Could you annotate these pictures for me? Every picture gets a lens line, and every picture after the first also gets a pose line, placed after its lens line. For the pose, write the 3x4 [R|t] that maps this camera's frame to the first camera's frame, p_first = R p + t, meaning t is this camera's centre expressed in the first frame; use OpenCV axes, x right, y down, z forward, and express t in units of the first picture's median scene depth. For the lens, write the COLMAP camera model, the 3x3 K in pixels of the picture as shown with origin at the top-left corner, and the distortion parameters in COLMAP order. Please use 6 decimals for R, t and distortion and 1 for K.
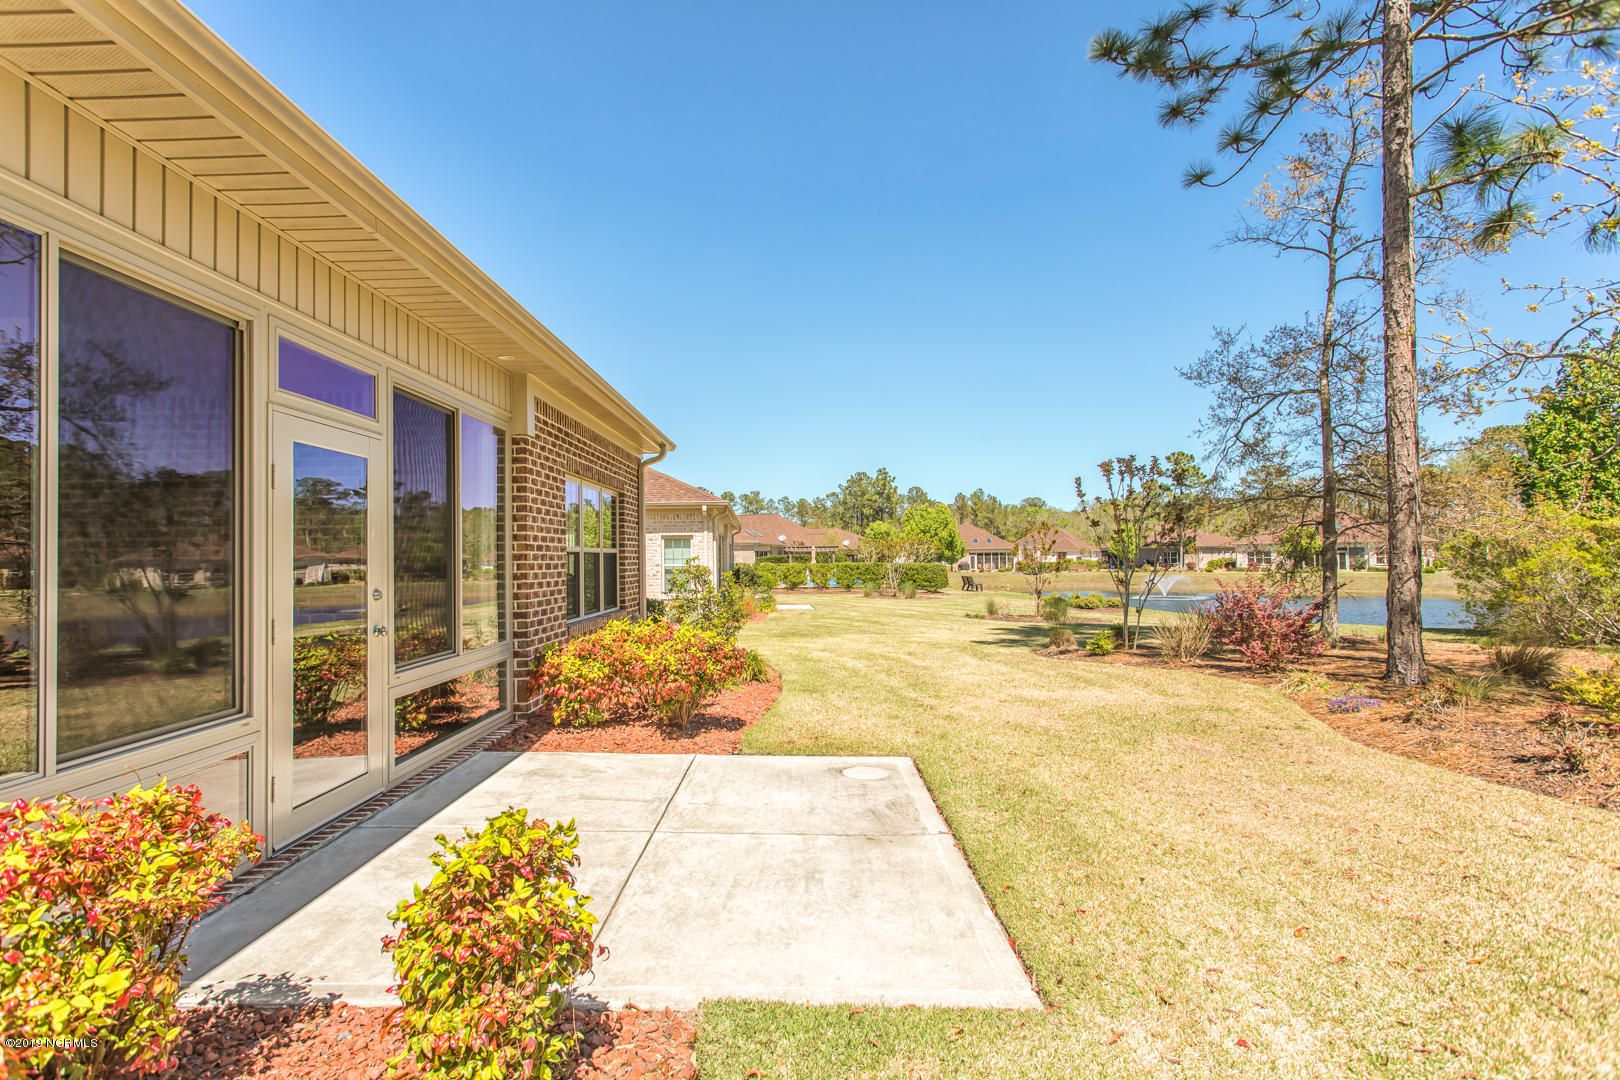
lens RADIAL K [[762.0, 0, 805.2], [0, 762.0, 548.6], [0, 0, 1]] dist [0.003860, 0.001307]
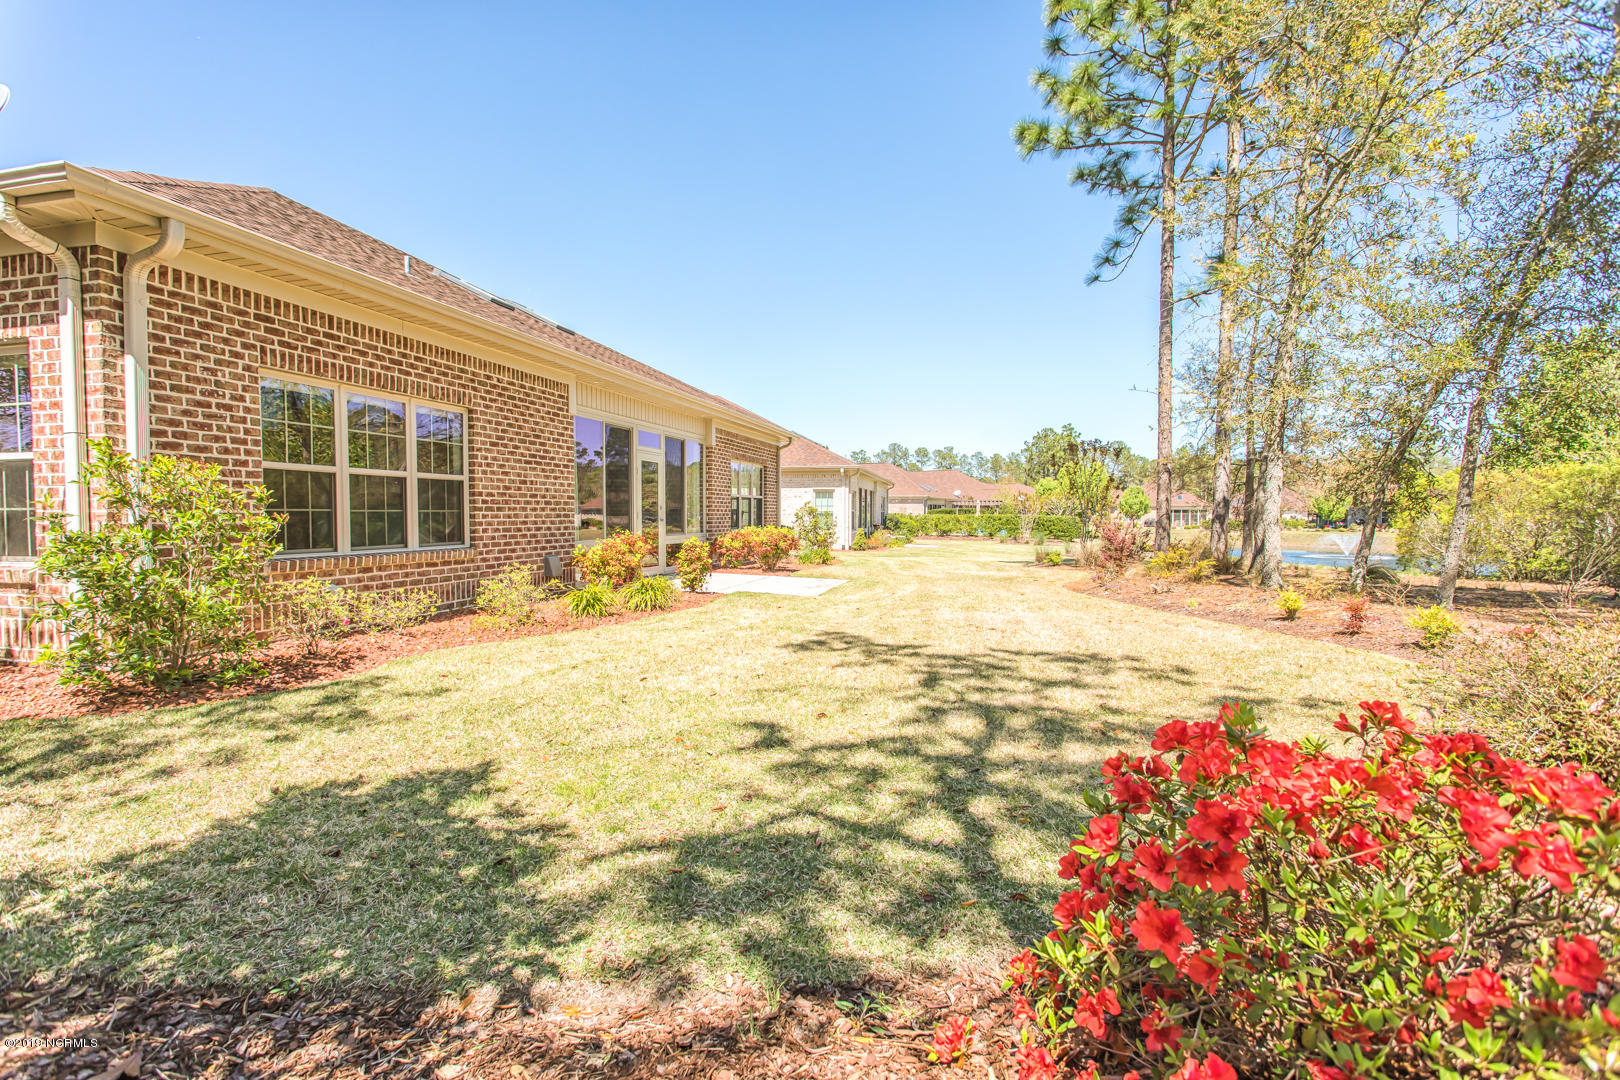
lens RADIAL K [[762.0, 0, 809.5], [0, 762.0, 536.6], [0, 0, 1]] dist [0.003860, 0.001307]
pose [[0.967558, 0.023868, -0.251519, 0.289108], [-0.012803, 0.998881, 0.045538, 0.012152], [0.252324, -0.040840, 0.966780, -0.666990]]
